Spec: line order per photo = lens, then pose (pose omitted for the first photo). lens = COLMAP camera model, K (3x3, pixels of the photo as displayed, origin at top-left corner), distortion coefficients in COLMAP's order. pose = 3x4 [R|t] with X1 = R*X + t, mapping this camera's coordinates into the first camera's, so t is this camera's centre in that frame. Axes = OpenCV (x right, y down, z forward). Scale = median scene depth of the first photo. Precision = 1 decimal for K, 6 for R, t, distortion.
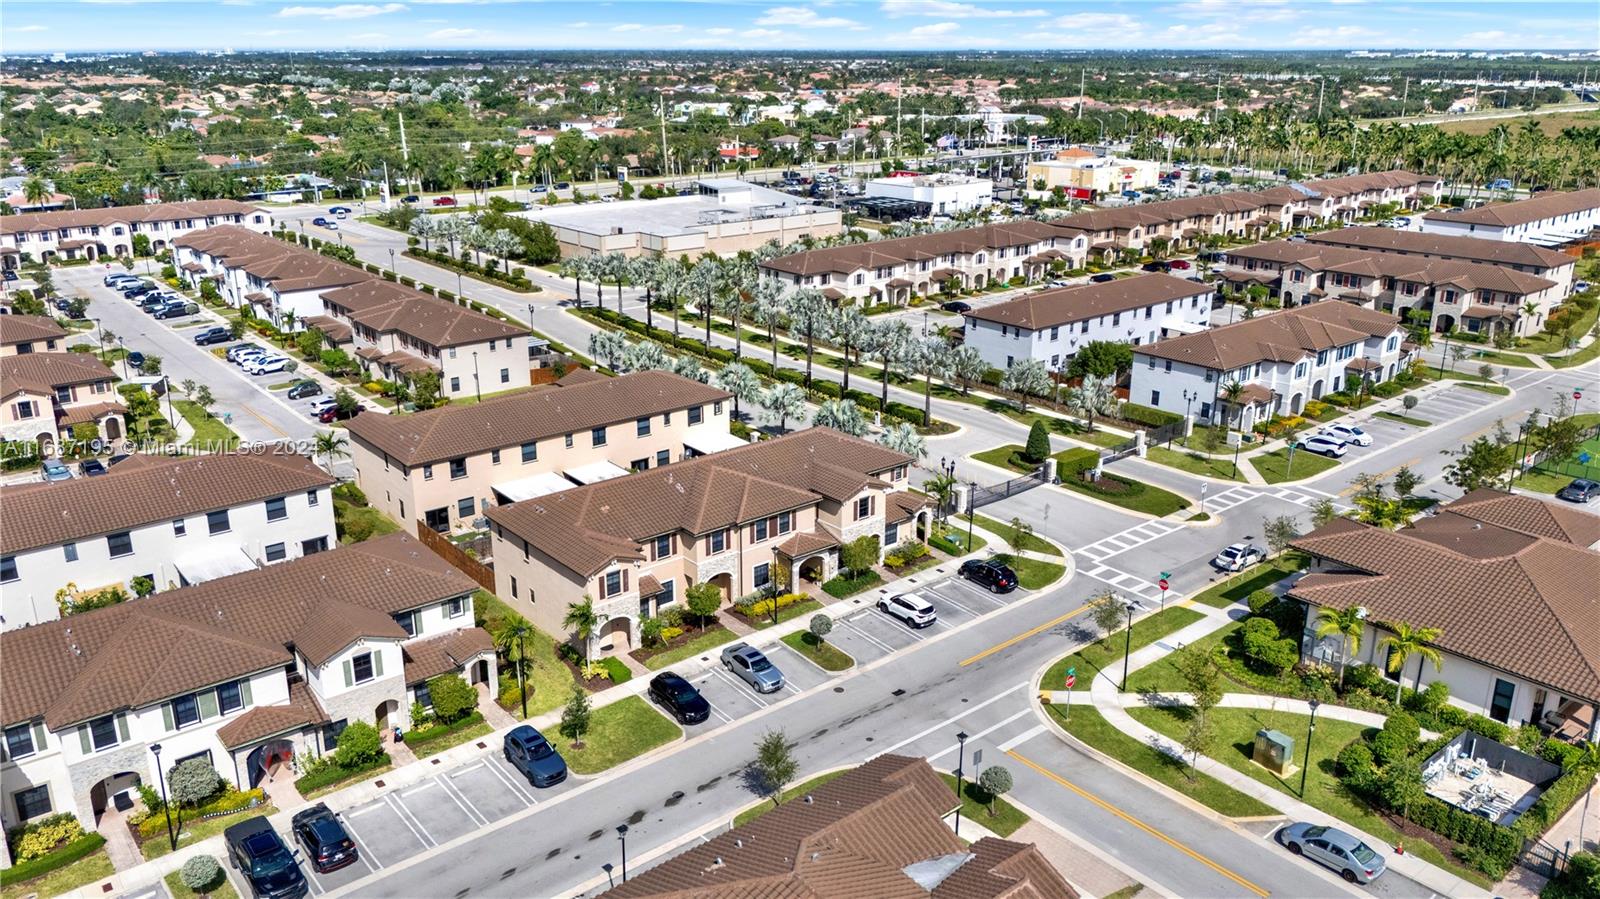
lens RADIAL K [[1213.0, 0, 800.0], [0, 1213.0, 449.5], [0, 0, 1]] dist [0.017002, 0.001493]
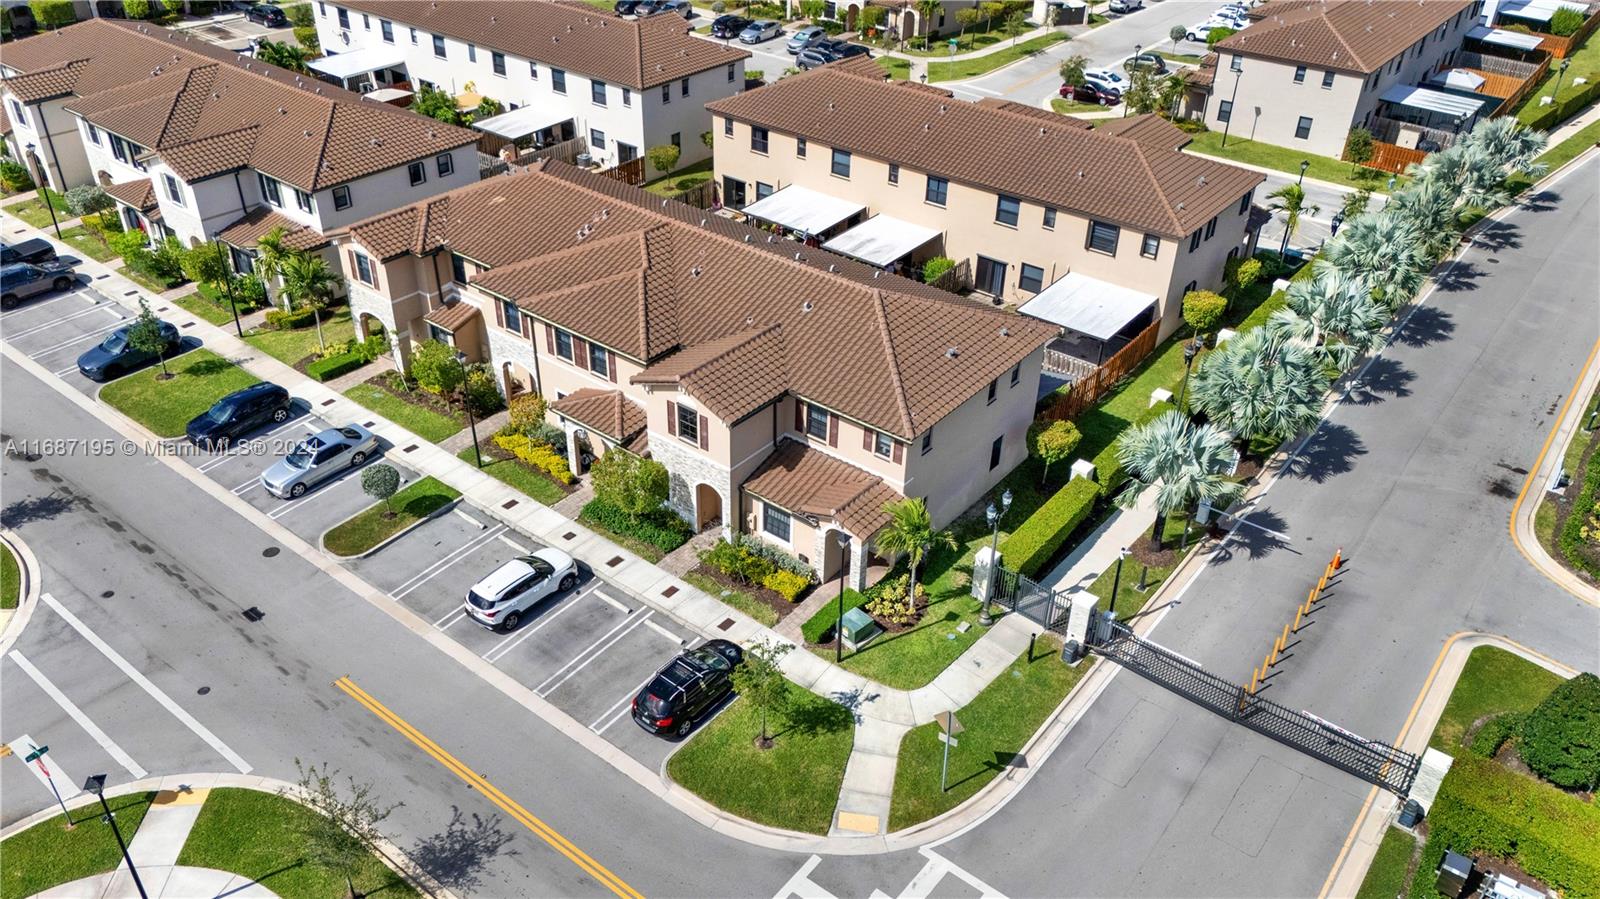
lens RADIAL K [[1213.0, 0, 800.0], [0, 1213.0, 449.5], [0, 0, 1]] dist [0.017002, 0.001493]
pose [[0.211892, 0.538253, -0.815711, 0.489441], [-0.328565, 0.825314, 0.459240, -0.196948], [0.920406, 0.170705, 0.351729, 0.844581]]
